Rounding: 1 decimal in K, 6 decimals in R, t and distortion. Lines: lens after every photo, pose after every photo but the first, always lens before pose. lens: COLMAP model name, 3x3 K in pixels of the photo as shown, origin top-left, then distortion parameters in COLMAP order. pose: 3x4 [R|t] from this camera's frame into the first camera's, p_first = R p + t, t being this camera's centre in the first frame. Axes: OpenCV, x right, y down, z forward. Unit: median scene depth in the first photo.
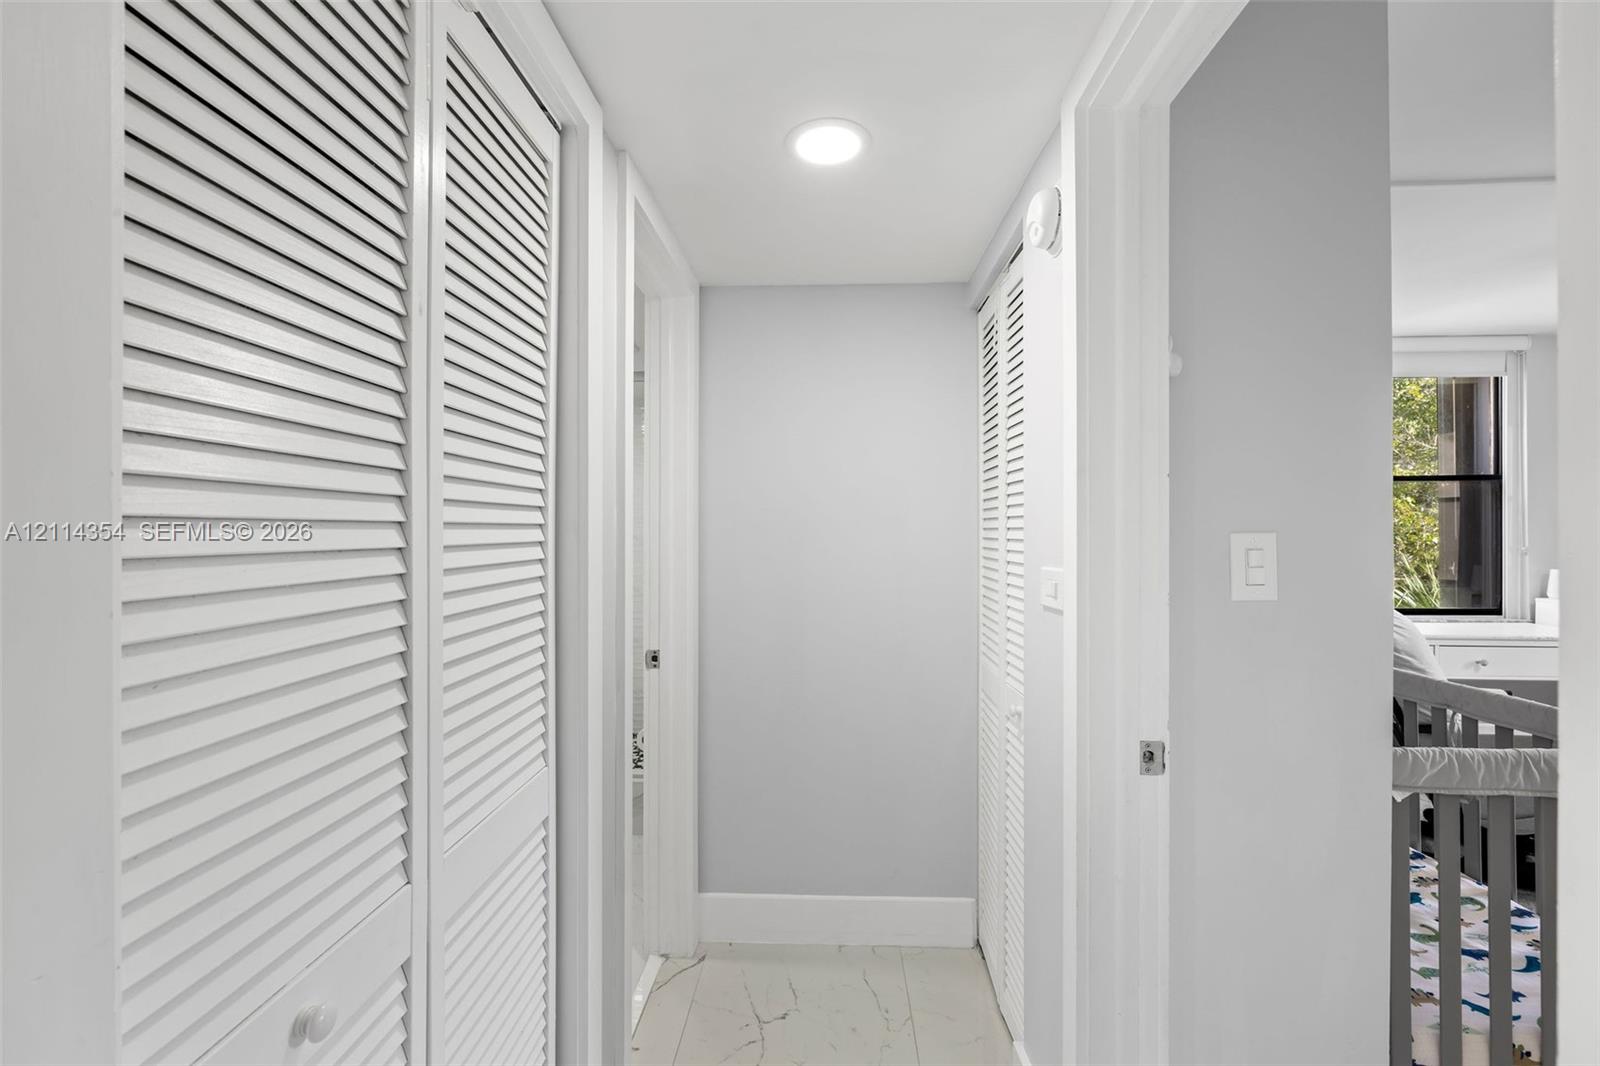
lens RADIAL K [[675.0, 0, 799.5], [0, 675.0, 534.2], [0, 0, 1]] dist [0.003524, -0.000741]
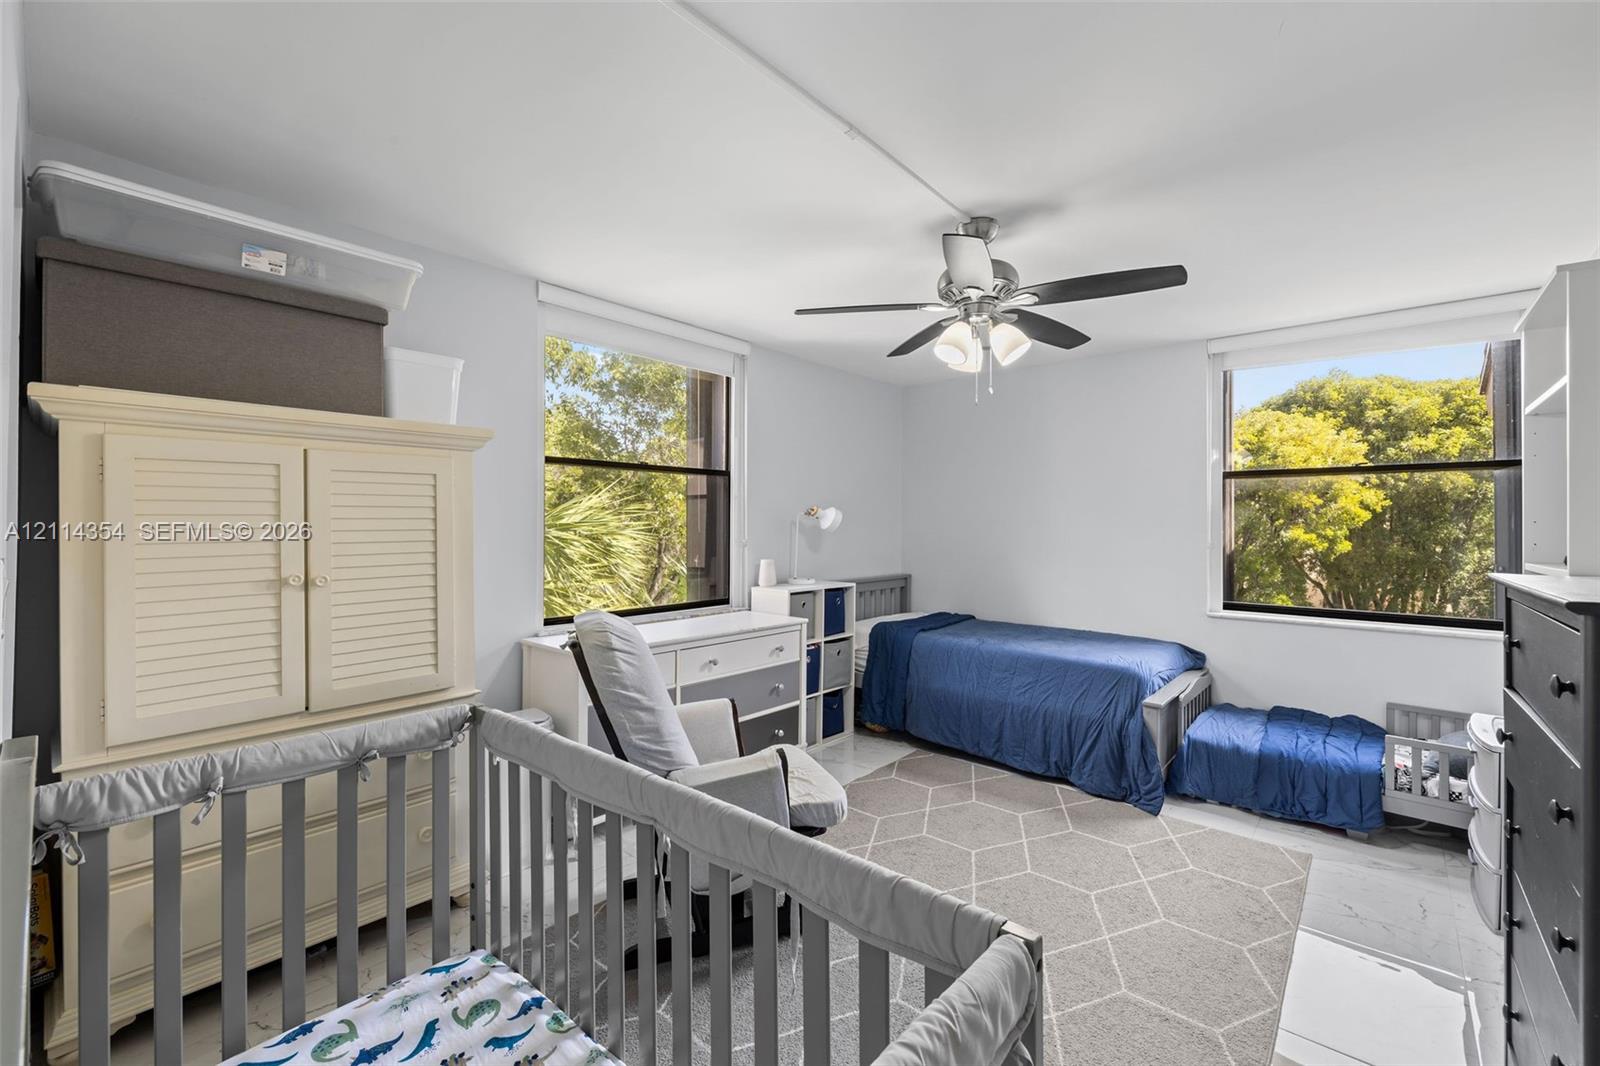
lens RADIAL K [[675.0, 0, 796.9], [0, 675.0, 522.2], [0, 0, 1]] dist [0.003524, -0.000741]
pose [[0.624479, 0.008339, 0.780997, 0.282976], [-0.007436, 0.999961, -0.004732, -0.003588], [-0.781006, -0.002852, 0.624517, 0.264004]]
